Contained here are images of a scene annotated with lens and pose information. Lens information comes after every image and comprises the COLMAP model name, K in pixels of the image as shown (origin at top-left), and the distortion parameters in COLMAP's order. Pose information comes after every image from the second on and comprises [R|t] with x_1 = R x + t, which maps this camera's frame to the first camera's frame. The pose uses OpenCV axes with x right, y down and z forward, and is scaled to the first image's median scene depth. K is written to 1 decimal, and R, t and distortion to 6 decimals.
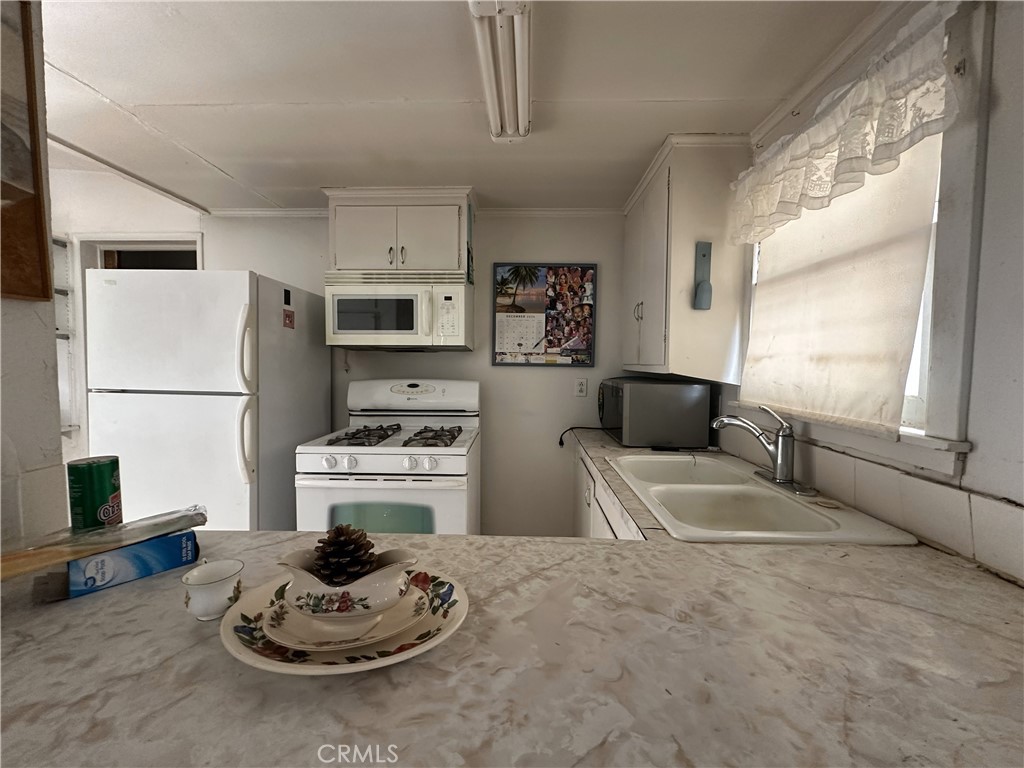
lens RADIAL K [[396.7, 0, 515.2], [0, 396.7, 384.2], [0, 0, 1]] dist [-0.000255, 0.000032]
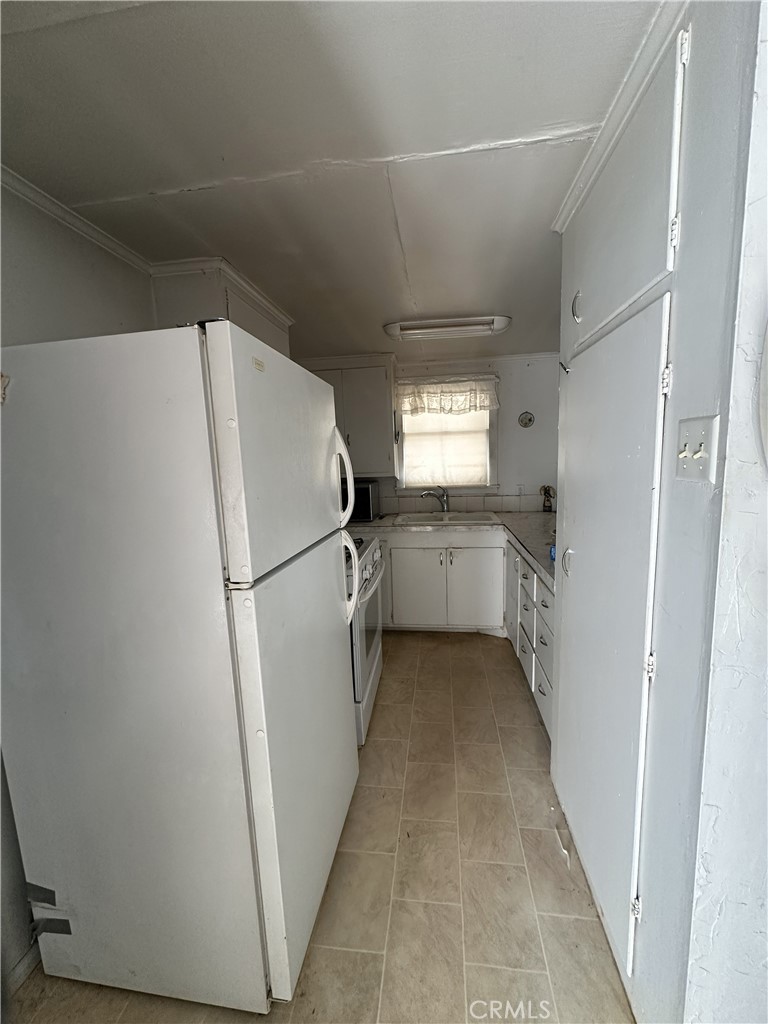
lens RADIAL K [[396.7, 0, 388.5], [0, 396.7, 510.0], [0, 0, 1]] dist [-0.000255, 0.000032]
pose [[0.095904, -0.153763, 0.983443, -2.750285], [0.084202, 0.985709, 0.145906, -0.261709], [-0.991823, 0.068815, 0.107480, 1.441589]]
